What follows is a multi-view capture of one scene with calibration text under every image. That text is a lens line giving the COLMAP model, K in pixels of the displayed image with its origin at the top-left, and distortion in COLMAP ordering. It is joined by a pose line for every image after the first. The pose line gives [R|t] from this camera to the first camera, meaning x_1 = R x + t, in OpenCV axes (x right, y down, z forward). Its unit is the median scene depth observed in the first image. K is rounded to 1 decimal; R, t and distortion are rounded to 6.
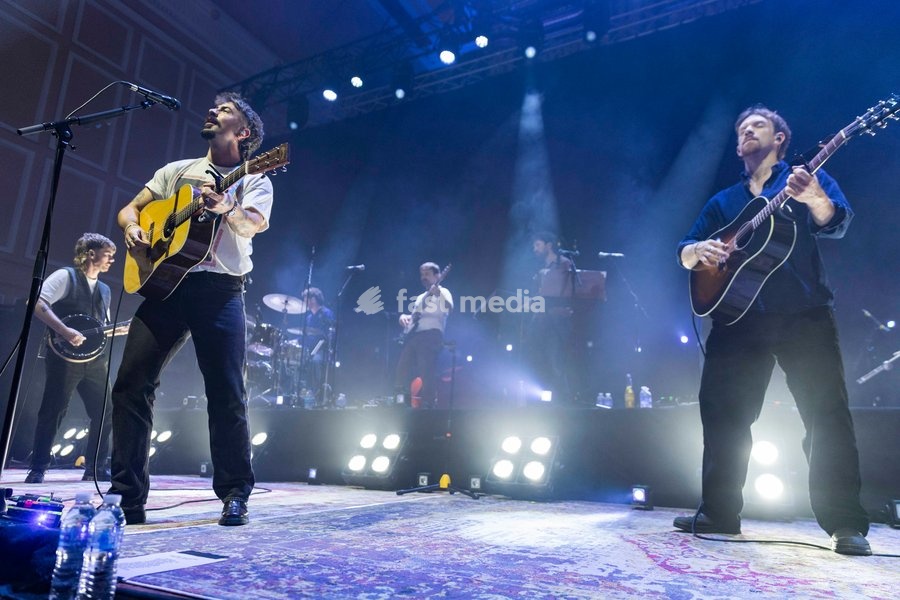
lens RADIAL K [[585.4, 0, 435.2], [0, 585.4, 295.6], [0, 0, 1]] dist [0.007861, 0.002439]
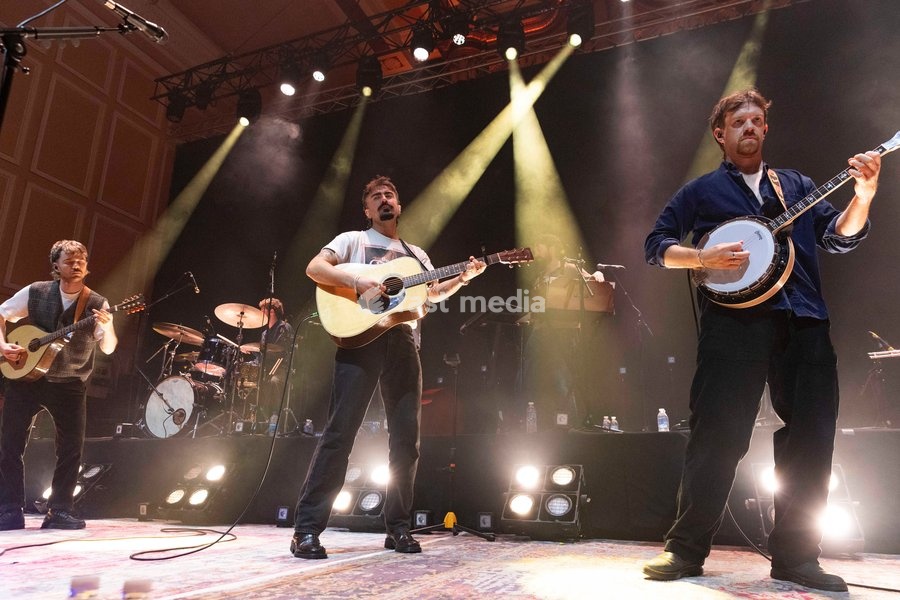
lens RADIAL K [[585.4, 0, 415.1], [0, 585.4, 299.5], [0, 0, 1]] dist [0.007861, 0.002439]
pose [[0.993105, 0.017395, 0.115930, -0.108467], [-0.013059, 0.999190, -0.038057, 0.021019], [-0.116498, 0.036280, 0.992528, 0.109902]]
